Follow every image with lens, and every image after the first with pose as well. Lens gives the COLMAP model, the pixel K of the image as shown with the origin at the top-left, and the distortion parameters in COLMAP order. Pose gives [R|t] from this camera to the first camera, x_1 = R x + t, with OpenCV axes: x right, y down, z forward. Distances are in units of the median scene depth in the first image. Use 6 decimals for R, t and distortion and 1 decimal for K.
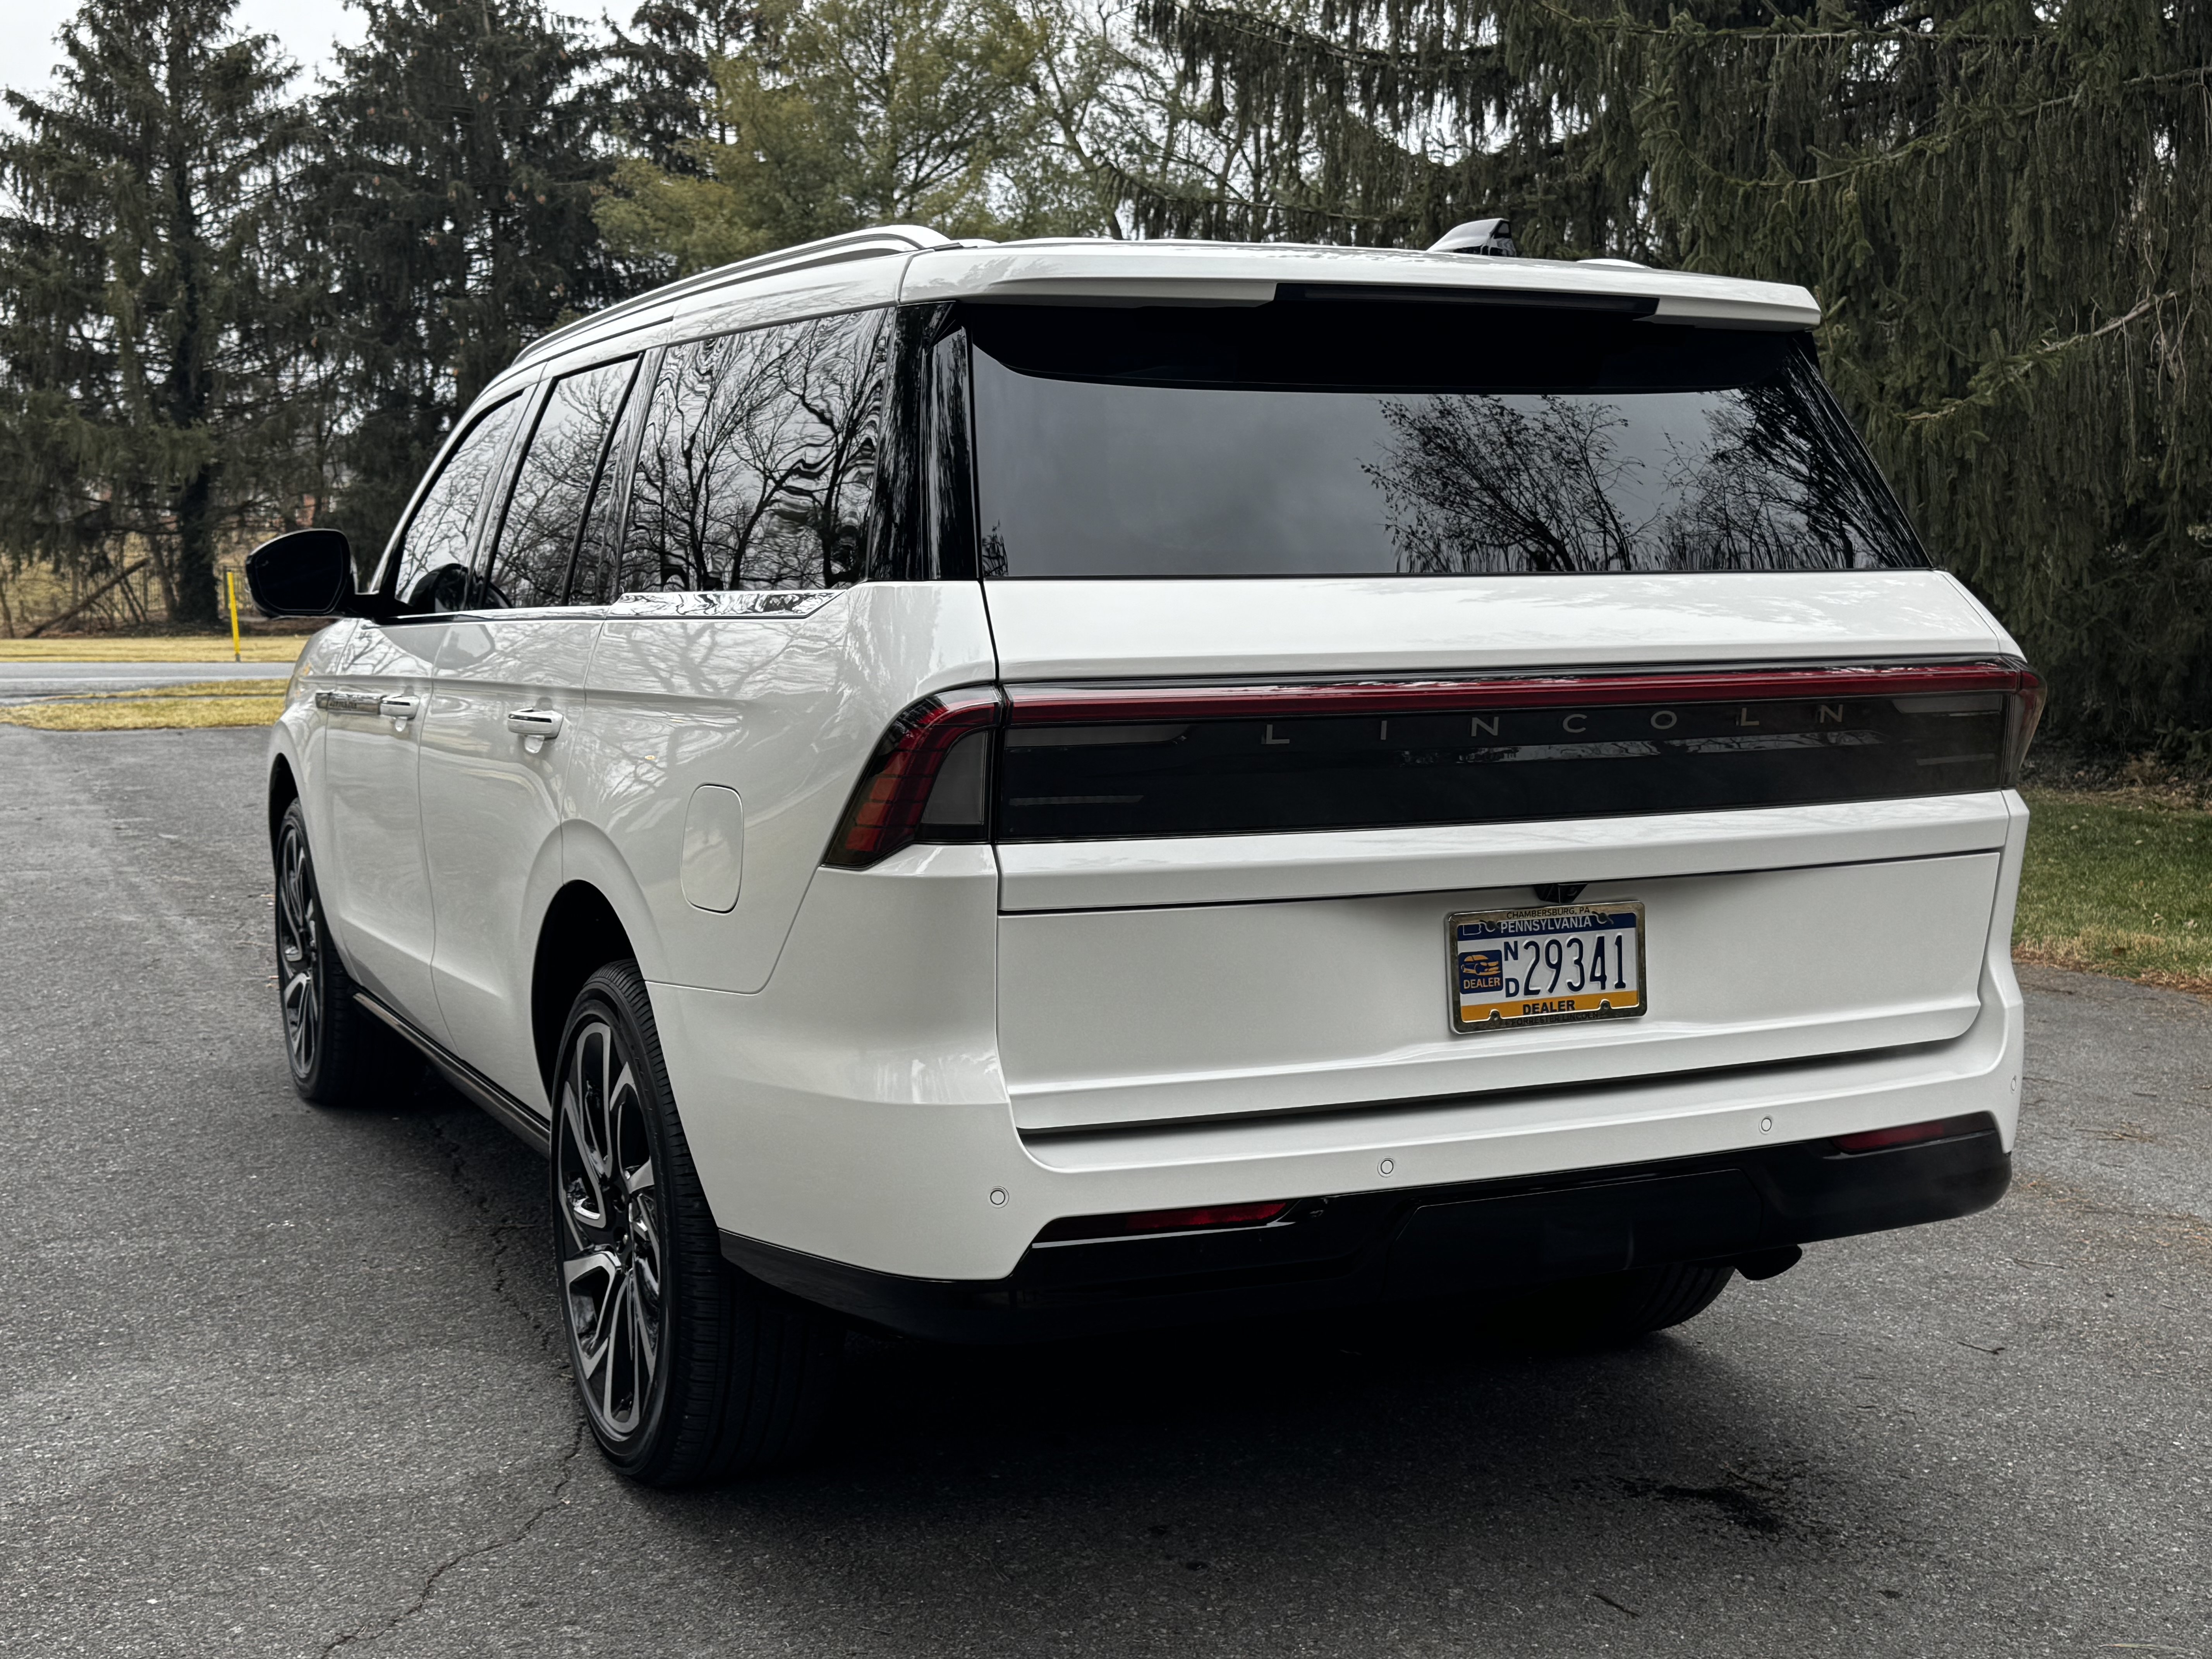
lens RADIAL K [[2615.0, 0, 1106.0], [0, 2615.0, 829.5], [0, 0, 1]] dist [0.196329, -0.438900]
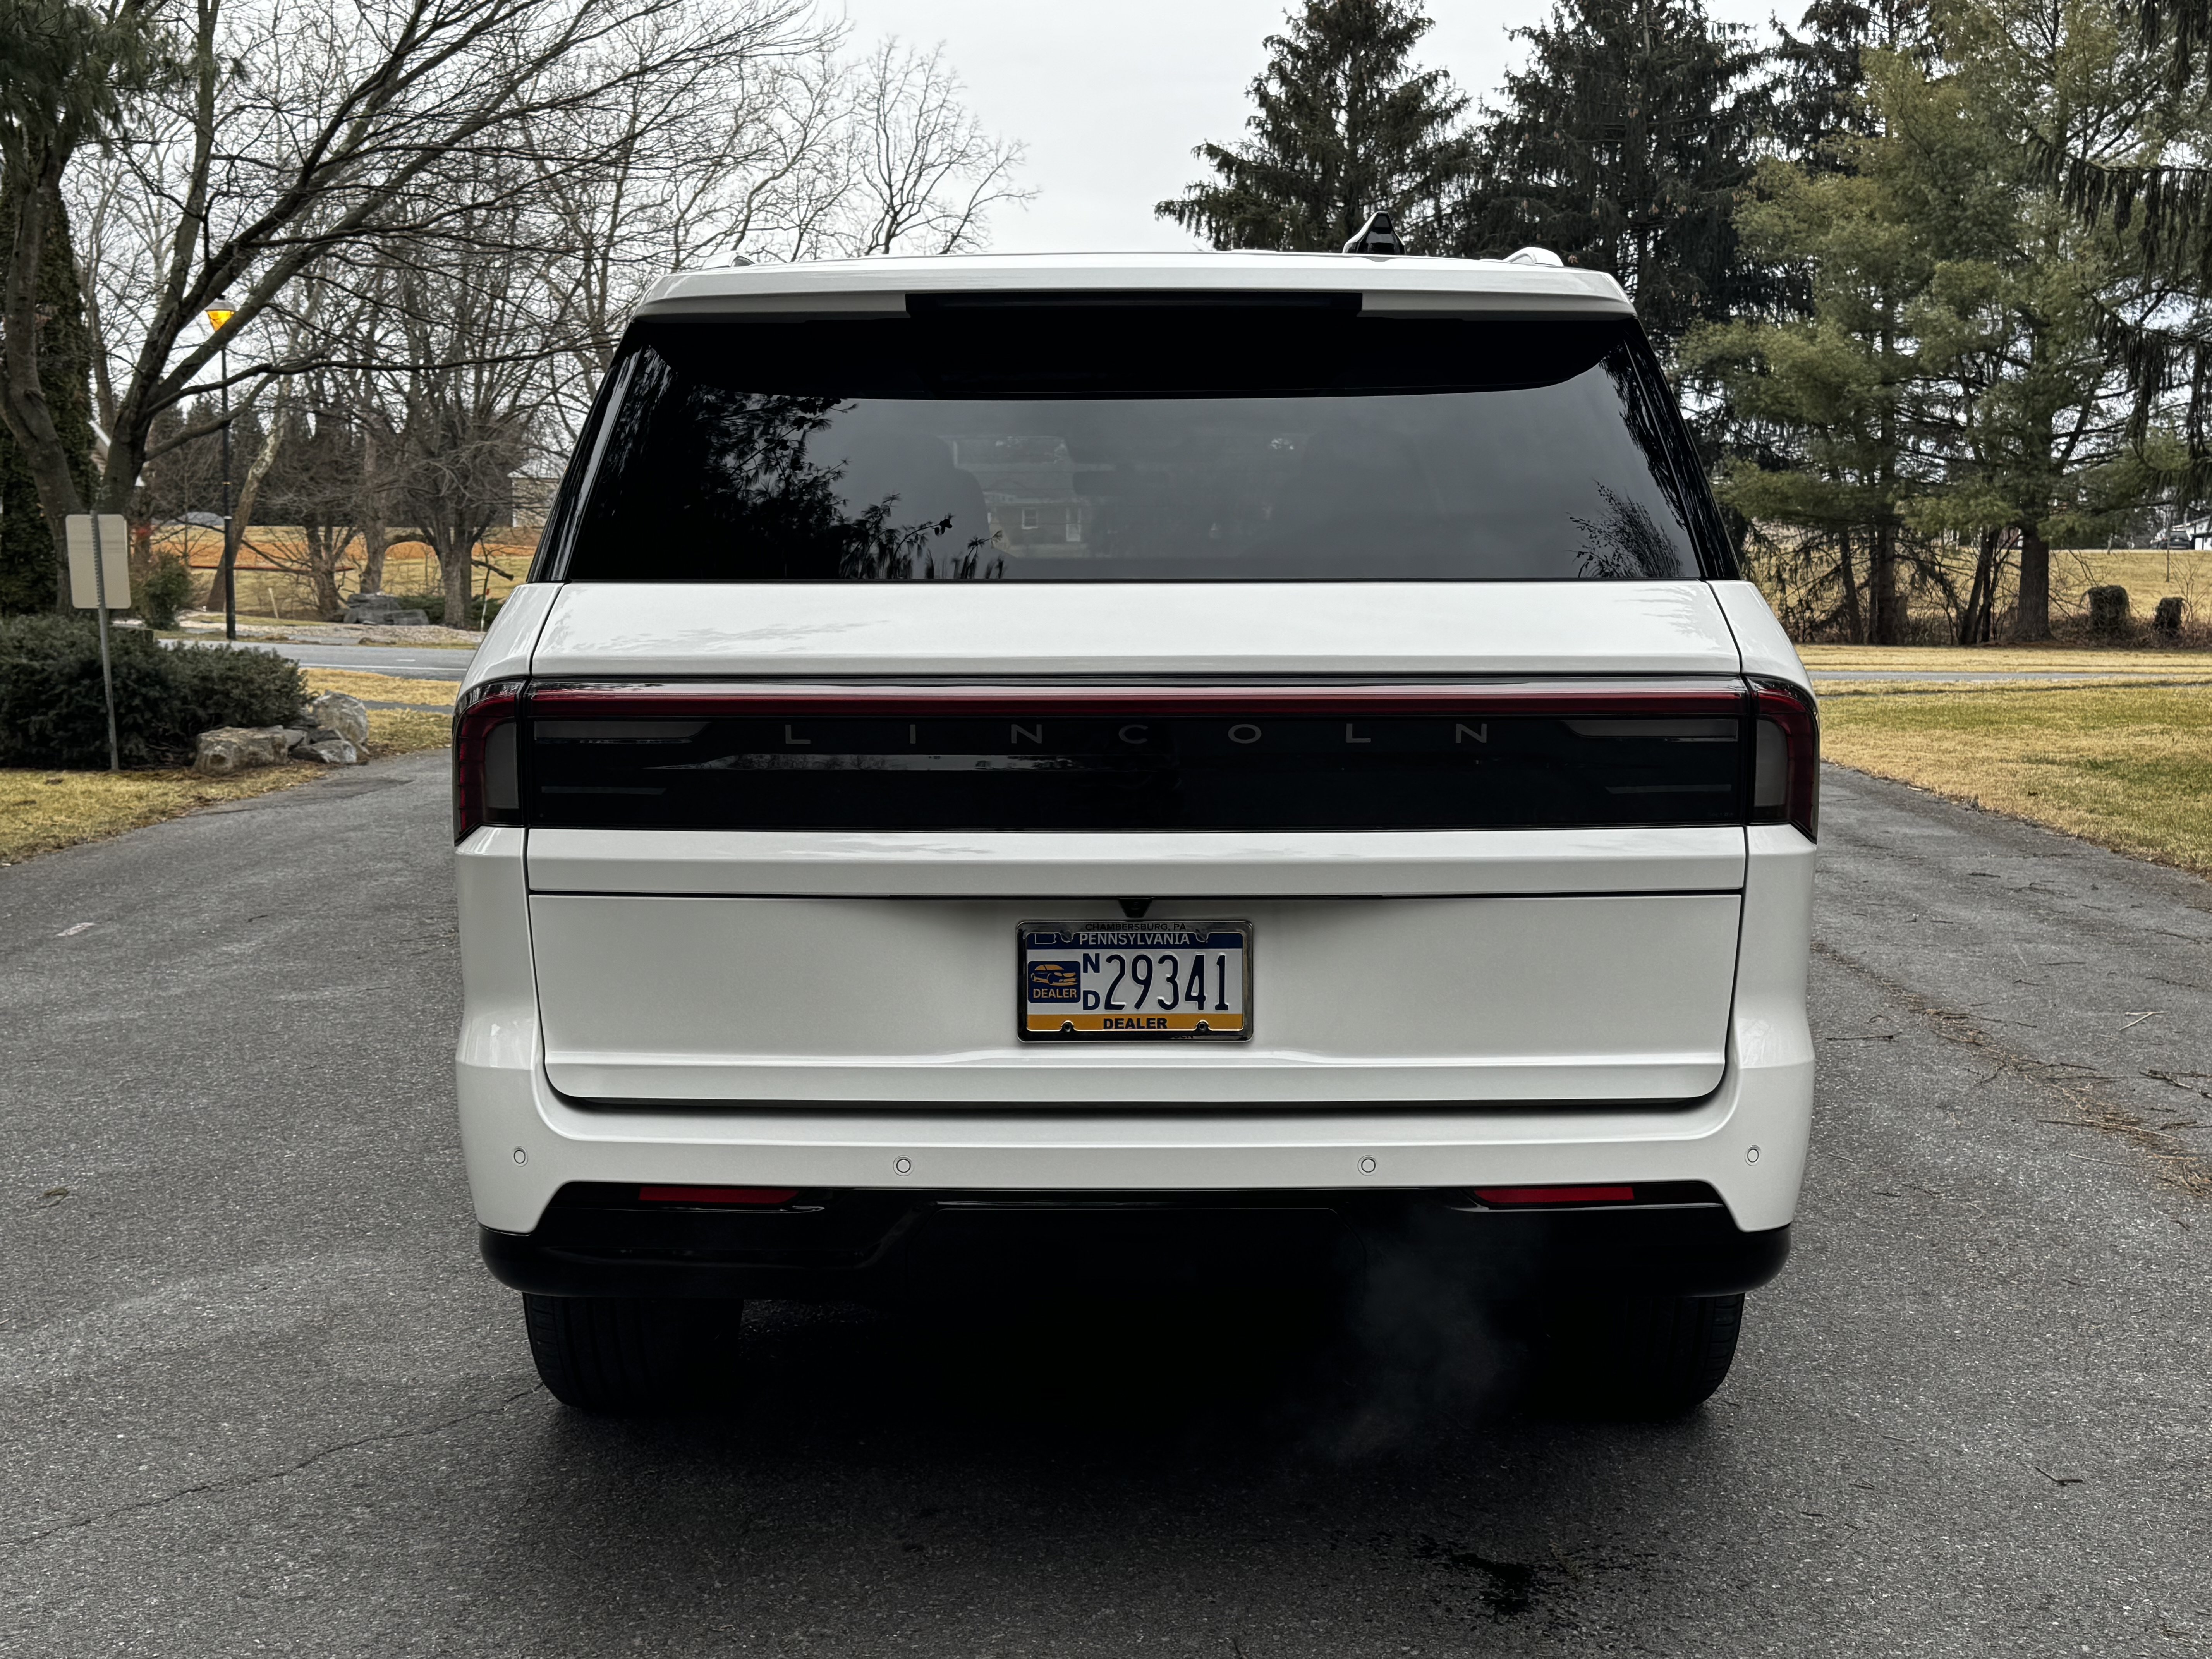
lens RADIAL K [[2615.0, 0, 1106.0], [0, 2615.0, 829.5], [0, 0, 1]] dist [0.196329, -0.438900]
pose [[0.901318, 0.043444, -0.430974, 0.477001], [-0.045089, 0.998962, 0.006403, -0.008627], [0.430805, 0.013661, 0.902342, 0.094069]]
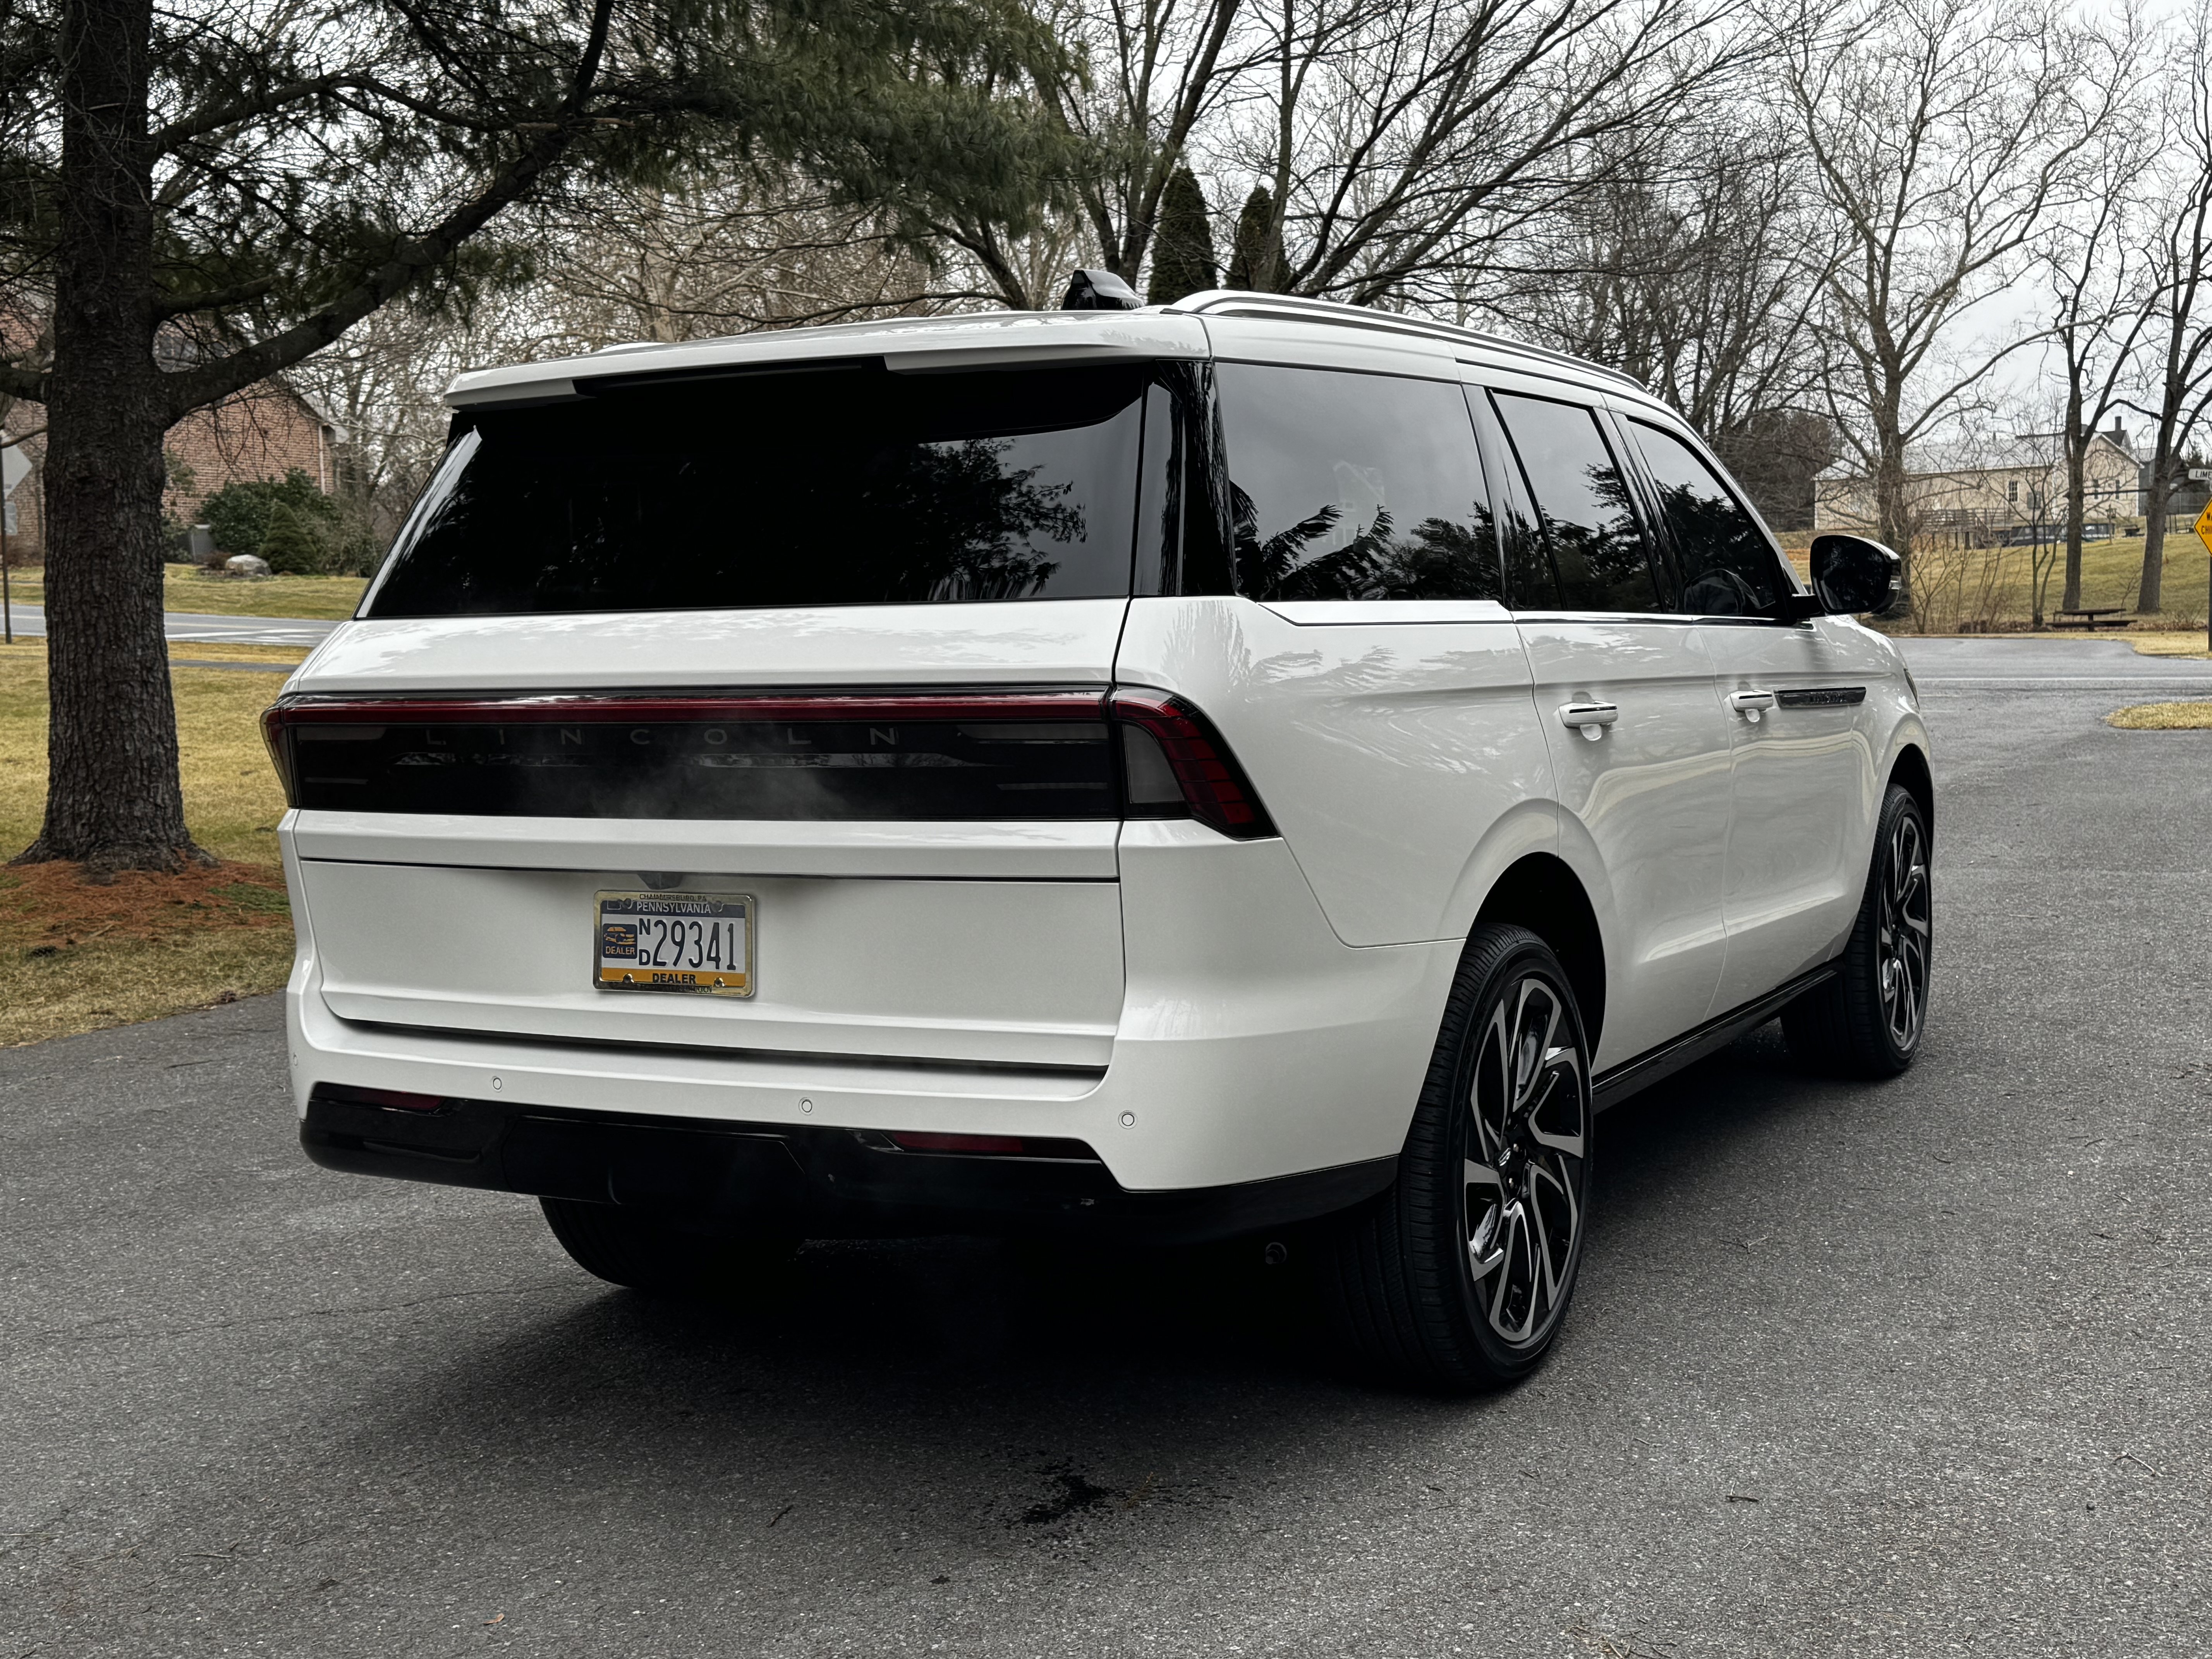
lens RADIAL K [[2615.0, 0, 1106.0], [0, 2615.0, 829.5], [0, 0, 1]] dist [0.196329, -0.438900]
pose [[0.587975, 0.054968, -0.807009, 1.016021], [-0.053286, 0.998153, 0.029164, -0.035859], [0.807122, 0.025854, 0.589818, 0.381471]]
